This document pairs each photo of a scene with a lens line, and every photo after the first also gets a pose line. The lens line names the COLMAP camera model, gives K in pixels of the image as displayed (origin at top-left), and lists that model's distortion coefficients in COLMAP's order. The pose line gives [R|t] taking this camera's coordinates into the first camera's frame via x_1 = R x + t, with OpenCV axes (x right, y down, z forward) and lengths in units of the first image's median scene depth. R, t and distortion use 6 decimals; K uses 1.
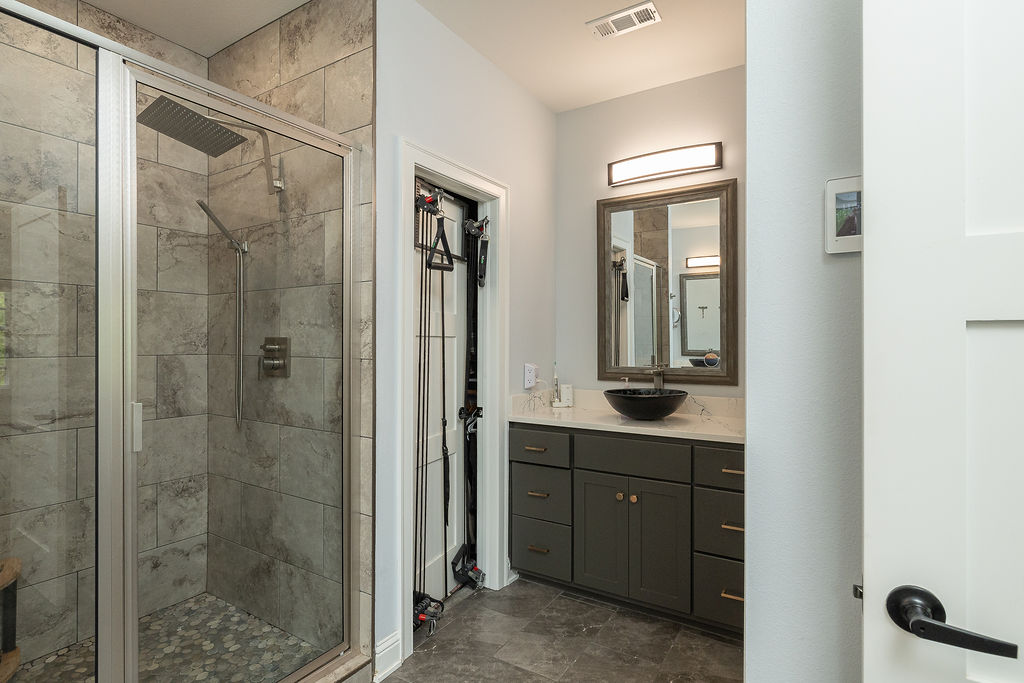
lens RADIAL K [[515.1, 0, 512.0], [0, 515.1, 341.5], [0, 0, 1]] dist [-0.002270, -0.000500]
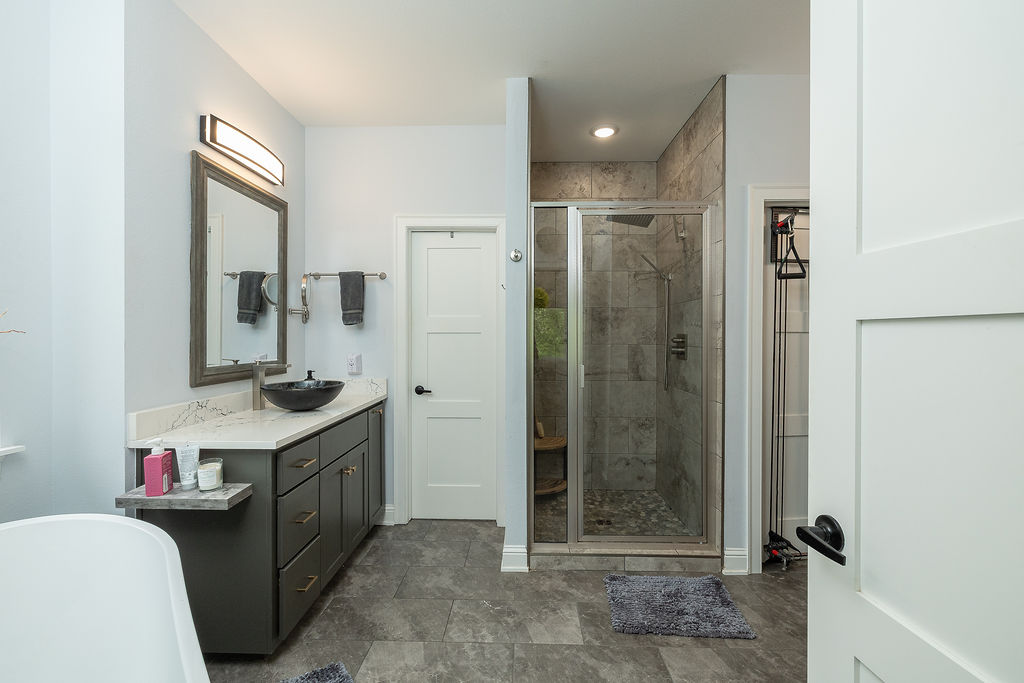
lens RADIAL K [[450.5, 0, 512.0], [0, 450.5, 341.5], [0, 0, 1]] dist [0.000601, 0.000010]
pose [[0.506397, 0.009123, -0.862252, 0.455086], [-0.001392, 0.999951, 0.009763, 0.002613], [0.862299, -0.003744, 0.506385, -0.127091]]
